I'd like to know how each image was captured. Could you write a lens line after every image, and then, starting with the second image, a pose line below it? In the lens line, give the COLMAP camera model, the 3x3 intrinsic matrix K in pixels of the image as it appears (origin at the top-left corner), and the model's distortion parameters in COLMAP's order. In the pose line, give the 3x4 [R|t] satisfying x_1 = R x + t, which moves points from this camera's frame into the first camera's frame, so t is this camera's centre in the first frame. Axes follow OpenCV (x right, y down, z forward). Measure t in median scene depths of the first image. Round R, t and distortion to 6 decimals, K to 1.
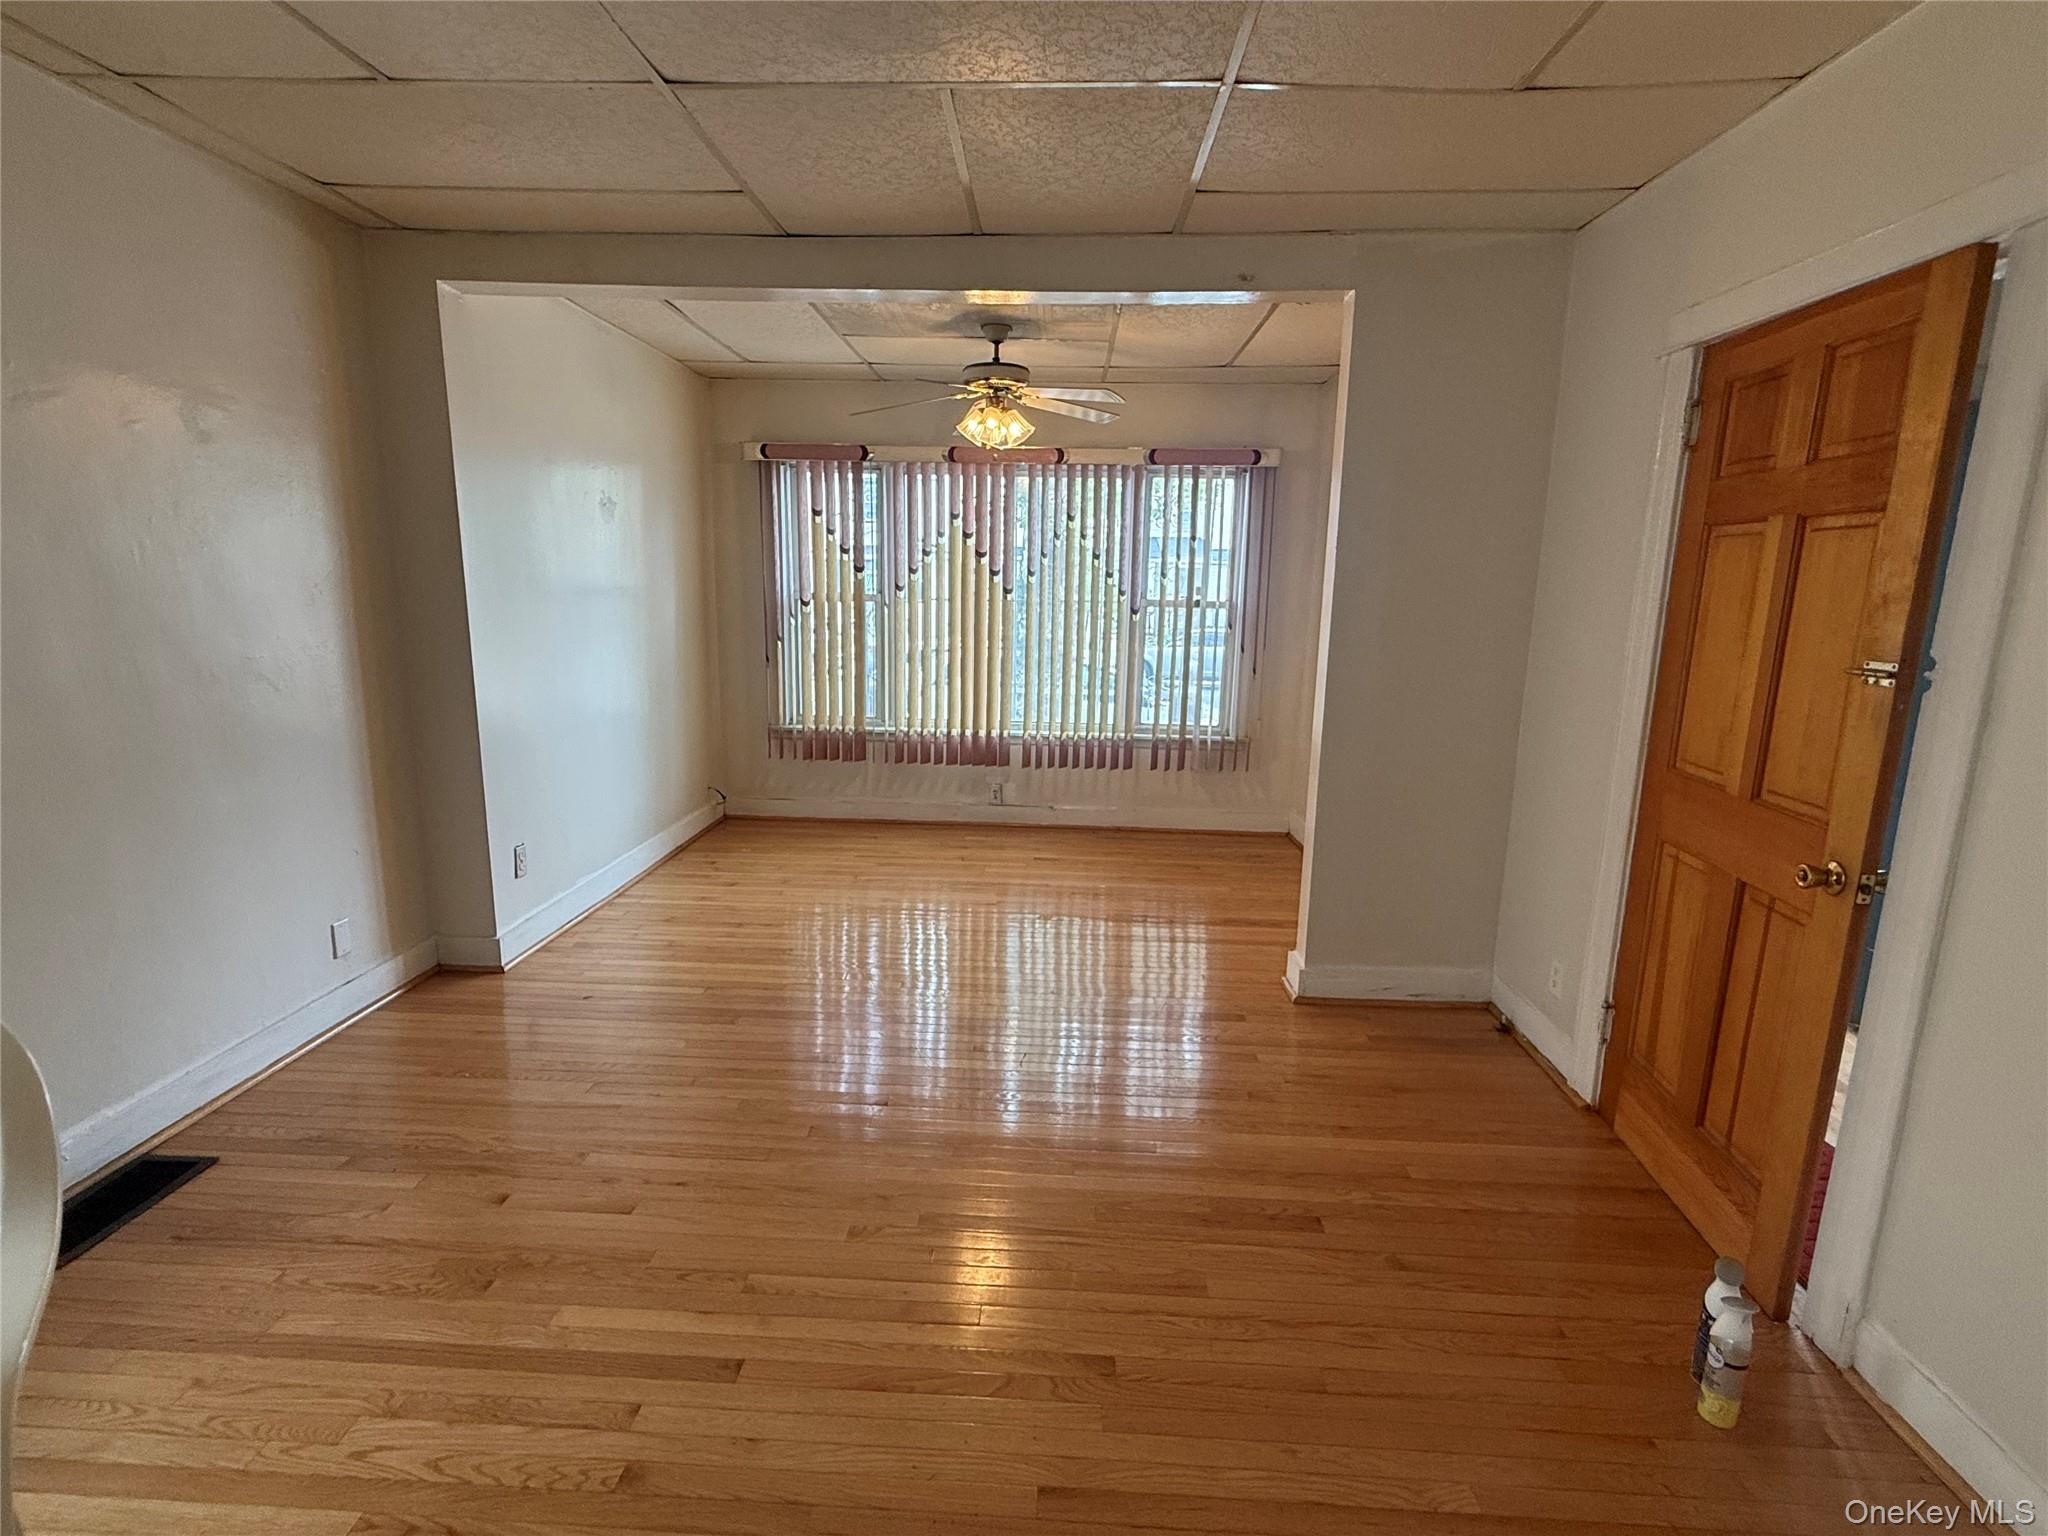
lens RADIAL K [[1003.3, 0, 1024.0], [0, 1003.3, 768.0], [0, 0, 1]] dist [0.000954, 0.000188]
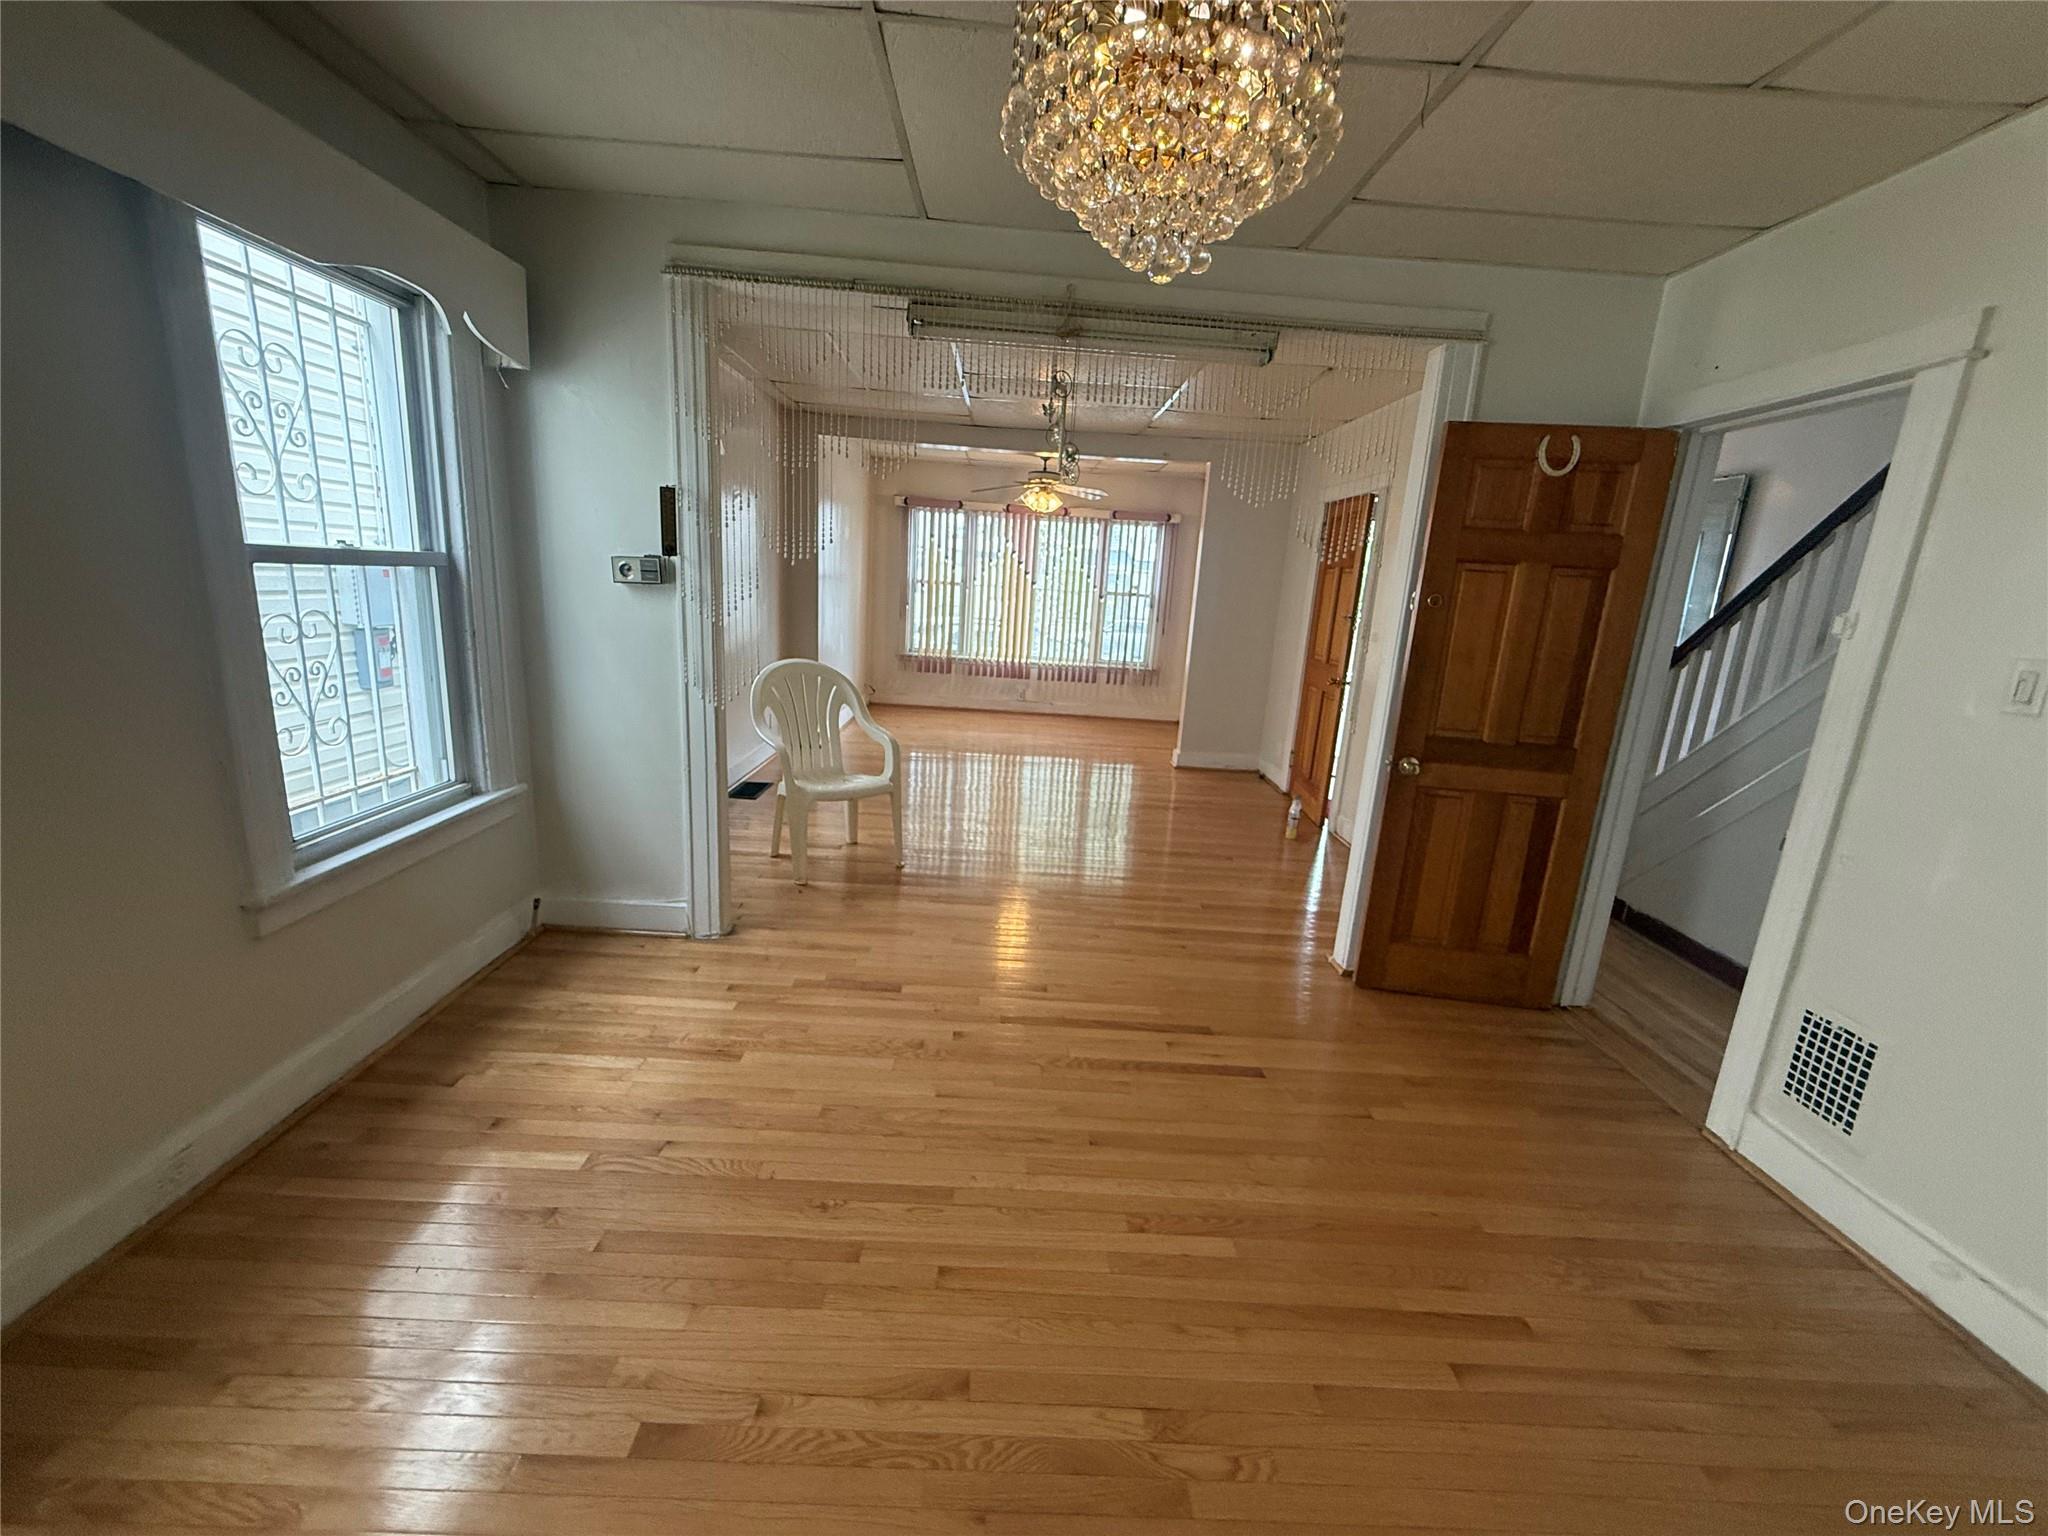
lens RADIAL K [[825.0, 0, 1024.0], [0, 825.0, 768.0], [0, 0, 1]] dist [0.016974, -0.000031]
pose [[0.997684, 0.029350, 0.061361, -0.116304], [-0.031680, 0.998800, 0.037343, 0.106477], [-0.060192, -0.039201, 0.997417, -0.528085]]
